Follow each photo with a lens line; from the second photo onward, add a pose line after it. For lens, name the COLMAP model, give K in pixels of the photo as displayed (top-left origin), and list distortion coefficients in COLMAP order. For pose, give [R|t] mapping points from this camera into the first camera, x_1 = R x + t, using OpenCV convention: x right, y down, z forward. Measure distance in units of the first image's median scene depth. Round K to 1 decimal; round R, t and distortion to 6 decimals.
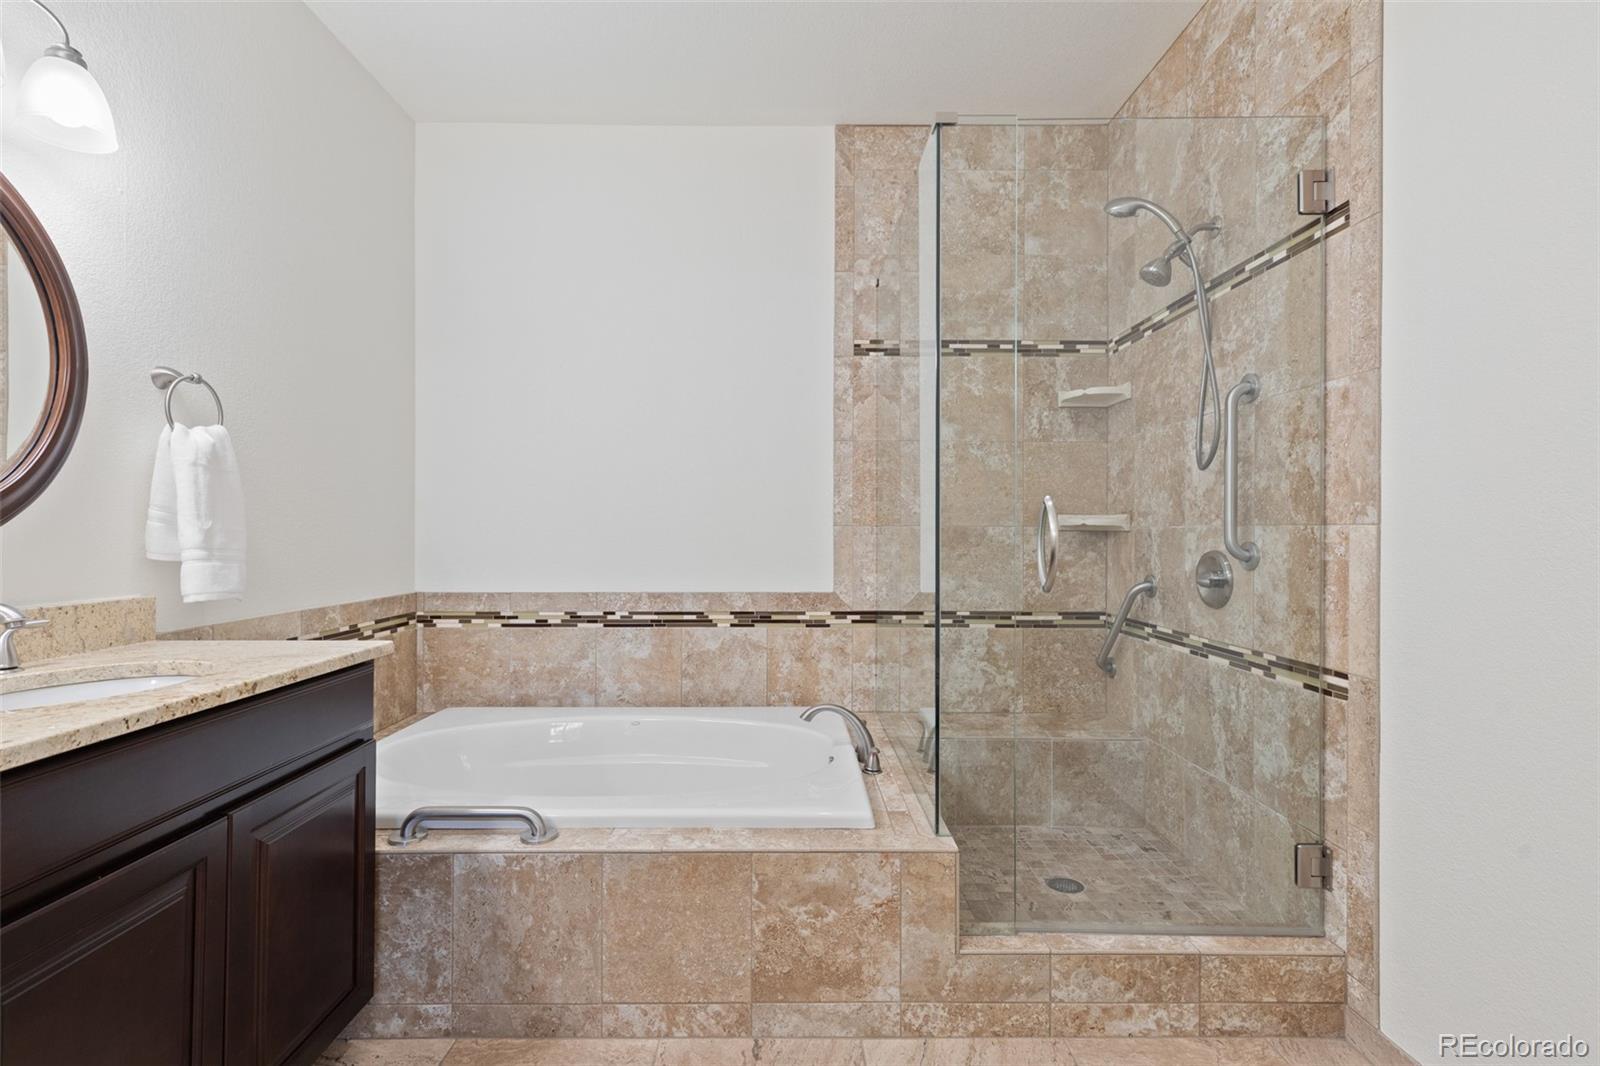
lens RADIAL K [[728.9, 0, 795.4], [0, 728.9, 533.8], [0, 0, 1]] dist [0.005625, -0.000641]
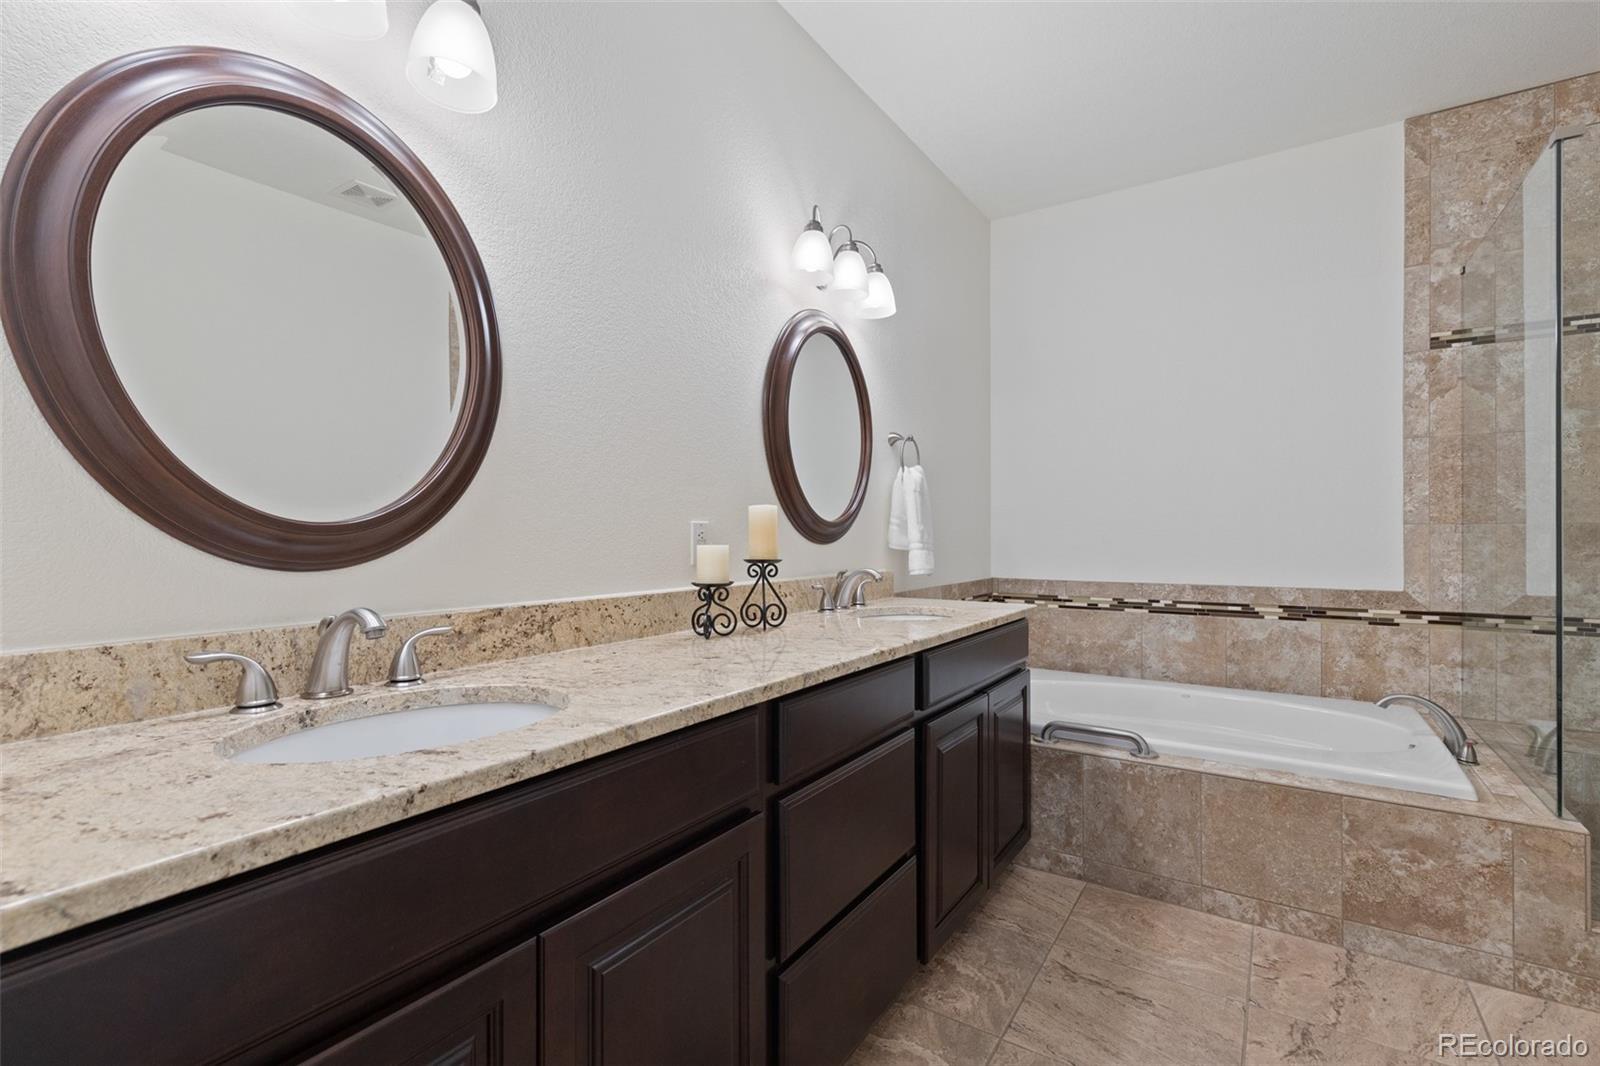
lens RADIAL K [[728.9, 0, 795.4], [0, 728.9, 533.8], [0, 0, 1]] dist [0.005625, -0.000641]
pose [[0.824737, -0.002942, -0.565509, -0.069476], [0.002511, 0.999996, -0.001541, 0.001497], [0.565511, -0.000149, 0.824741, -0.297348]]
